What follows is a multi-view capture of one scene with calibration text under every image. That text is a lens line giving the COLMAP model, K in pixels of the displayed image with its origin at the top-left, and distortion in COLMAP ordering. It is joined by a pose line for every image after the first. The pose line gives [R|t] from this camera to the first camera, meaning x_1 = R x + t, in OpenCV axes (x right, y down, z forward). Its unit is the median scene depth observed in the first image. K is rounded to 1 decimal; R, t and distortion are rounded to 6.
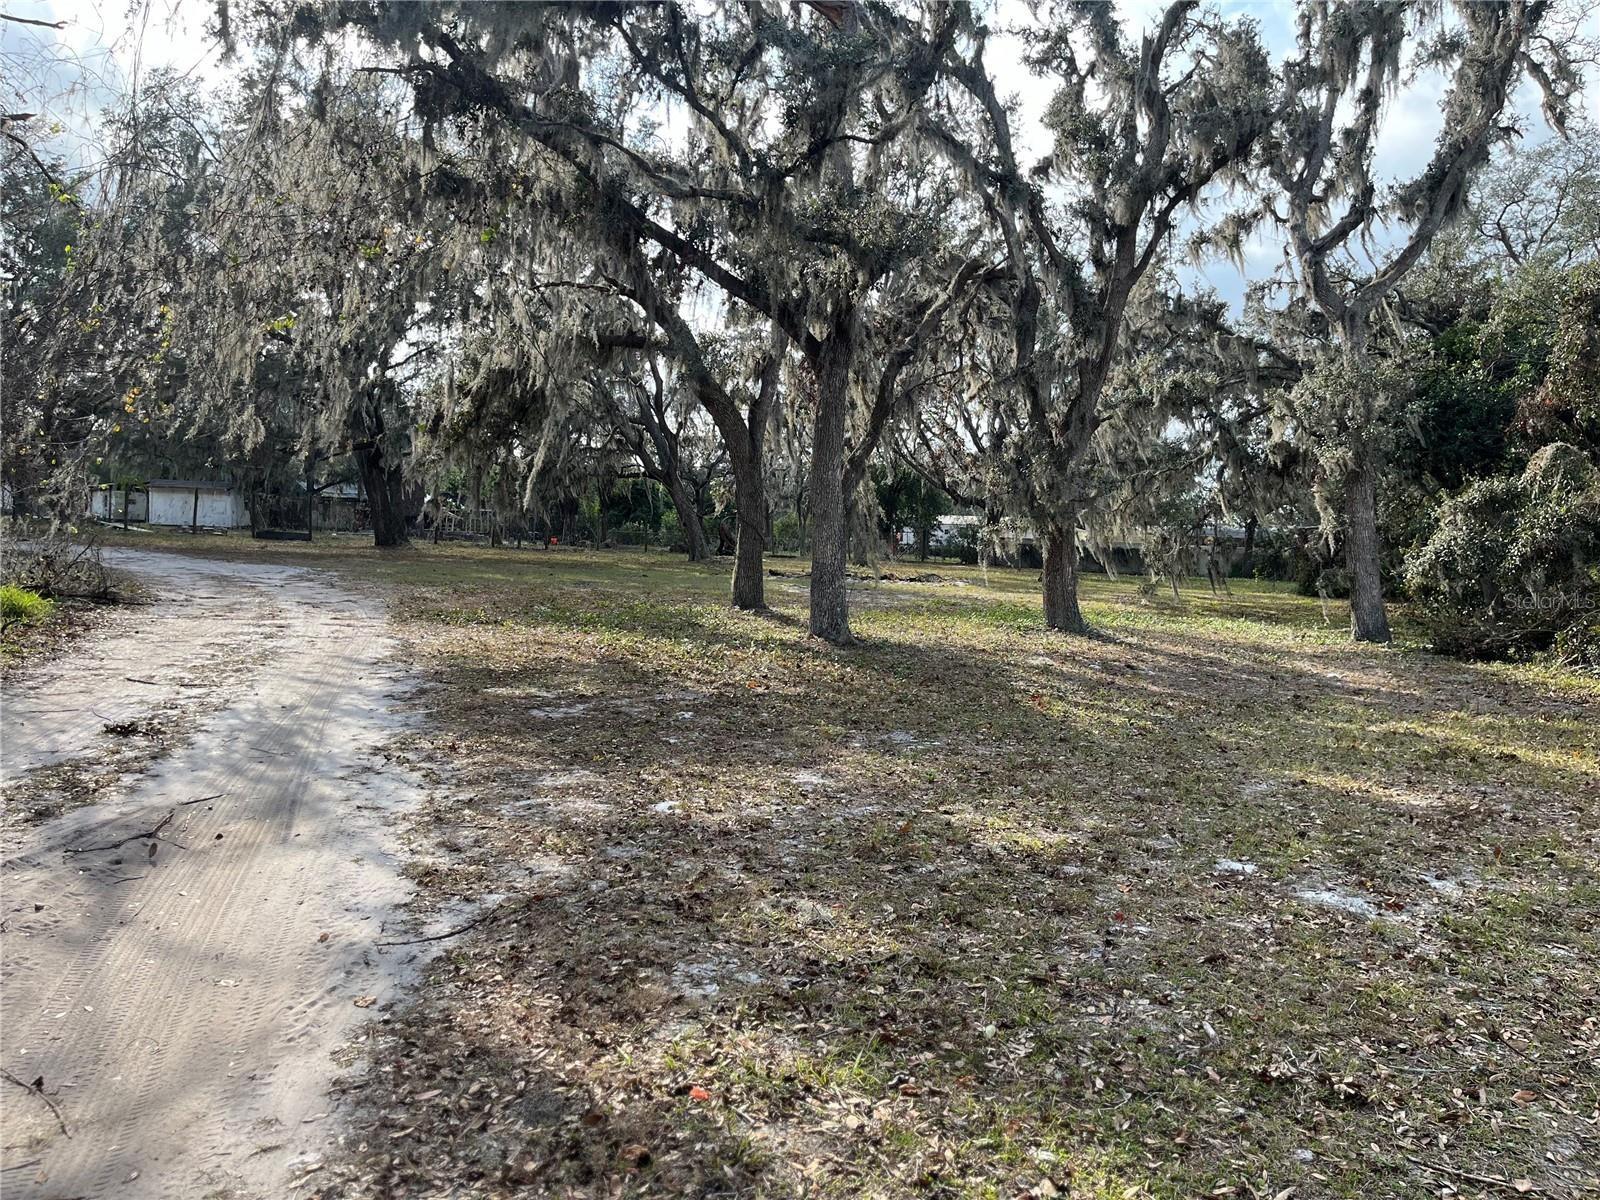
lens RADIAL K [[1197.7, 0, 800.0], [0, 1197.7, 600.0], [0, 0, 1]] dist [0.065645, -0.098093]
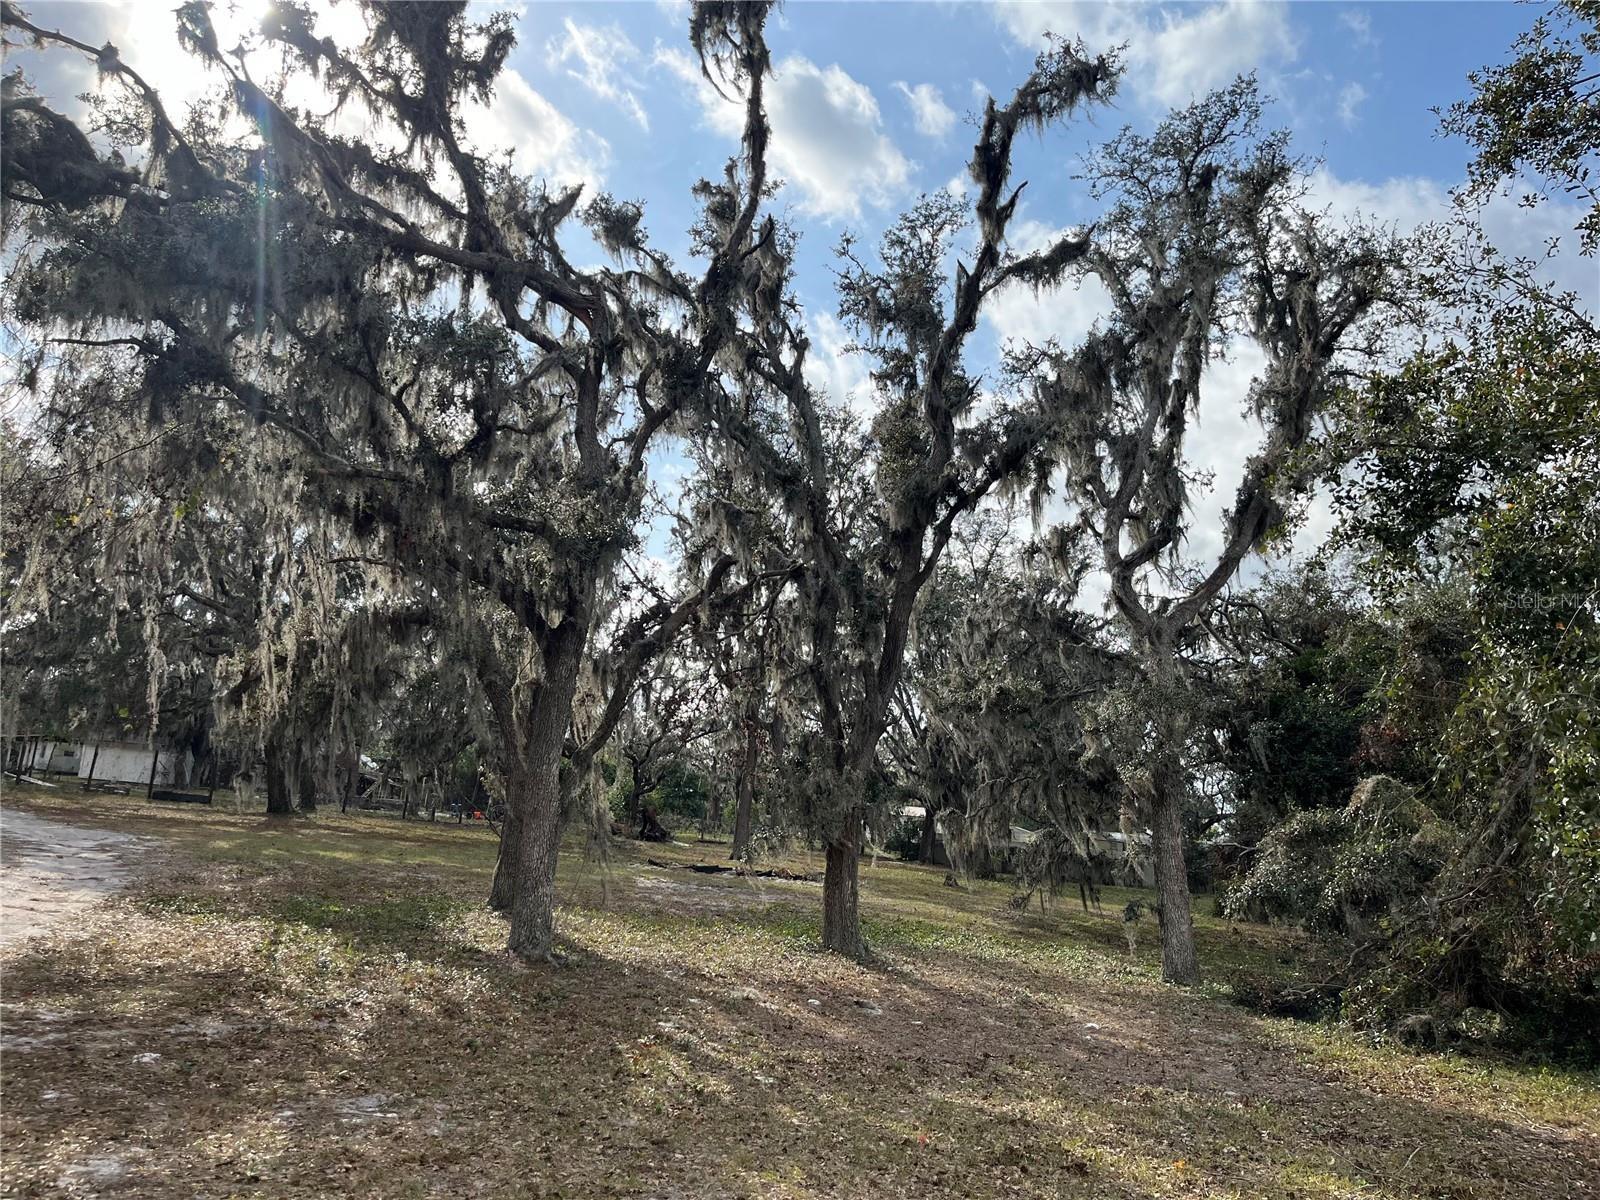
lens RADIAL K [[1205.5, 0, 796.5], [0, 1205.5, 609.0], [0, 0, 1]] dist [0.082212, -0.115213]
pose [[0.998730, 0.050375, -0.000467, 0.157834], [-0.049214, 0.973646, -0.222690, -0.019913], [-0.010763, 0.222430, 0.974889, 0.042542]]
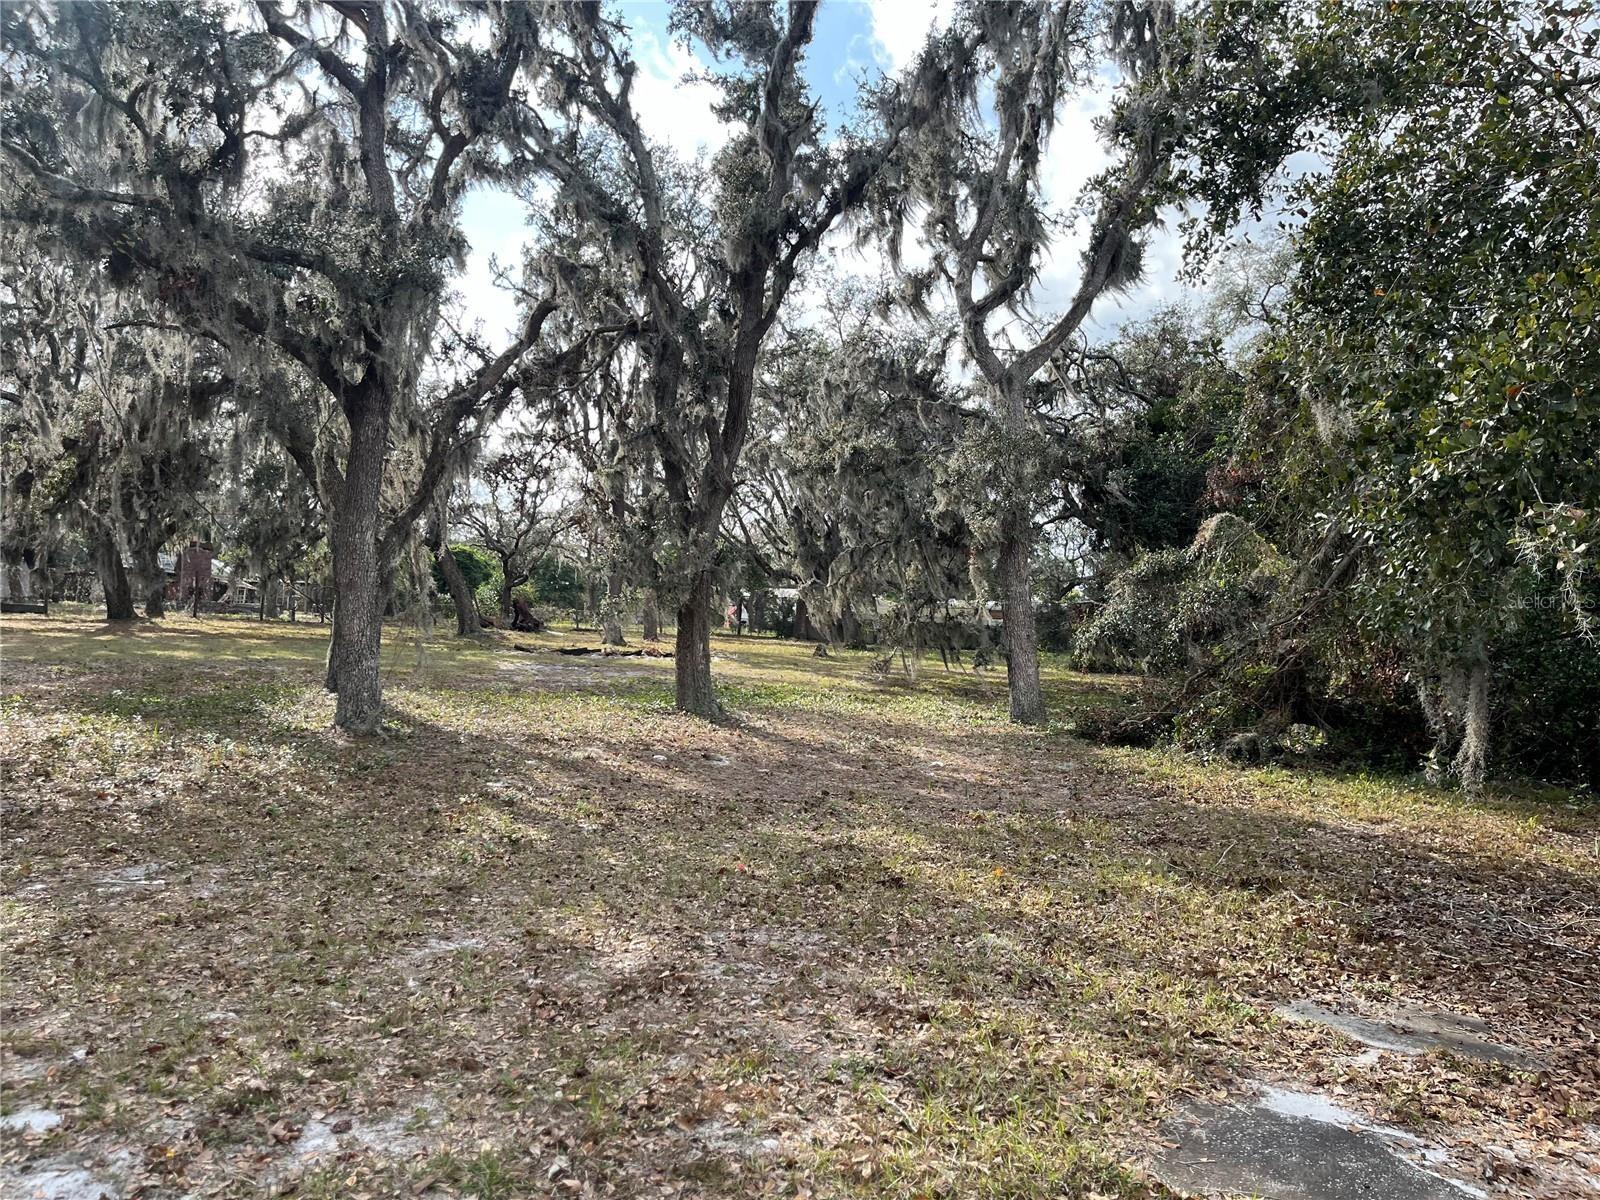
lens RADIAL K [[1205.5, 0, 796.5], [0, 1205.5, 609.0], [0, 0, 1]] dist [0.082212, -0.115213]
pose [[0.994659, 0.002036, 0.103196, 0.184163], [0.003496, 0.998567, -0.053398, -0.004193], [-0.103157, 0.053473, 0.993227, 0.078474]]
